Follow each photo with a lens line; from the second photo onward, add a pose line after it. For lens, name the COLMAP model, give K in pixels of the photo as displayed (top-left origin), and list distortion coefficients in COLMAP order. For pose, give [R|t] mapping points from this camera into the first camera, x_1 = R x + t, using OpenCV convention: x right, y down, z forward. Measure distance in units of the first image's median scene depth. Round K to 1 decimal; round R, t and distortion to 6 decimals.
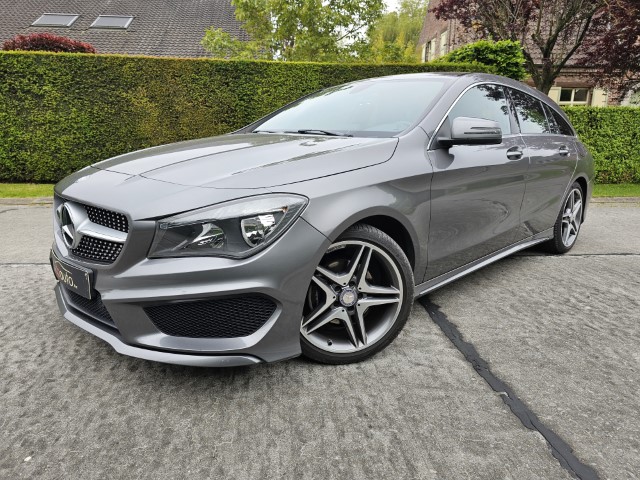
lens RADIAL K [[445.3, 0, 324.0], [0, 445.3, 239.4], [0, 0, 1]] dist [0.046285, -0.038006]
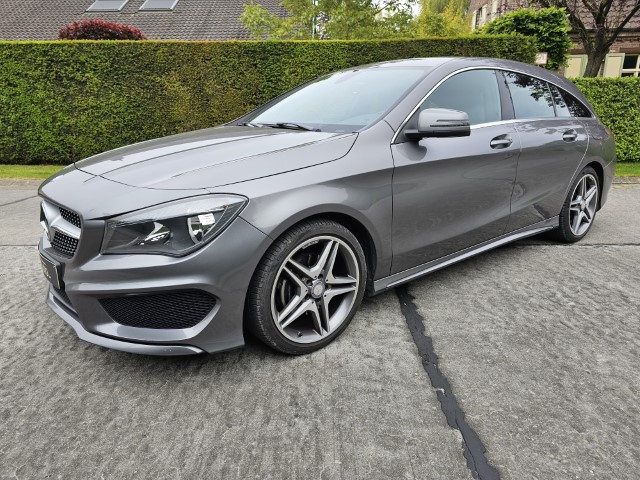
lens RADIAL K [[440.6, 0, 317.1], [0, 440.6, 241.5], [0, 0, 1]] dist [0.041125, -0.029194]
pose [[0.992876, 0.016723, -0.117971, 0.197425], [-0.009620, 0.998121, 0.060520, -0.044176], [0.118762, -0.058954, 0.991171, -0.010802]]
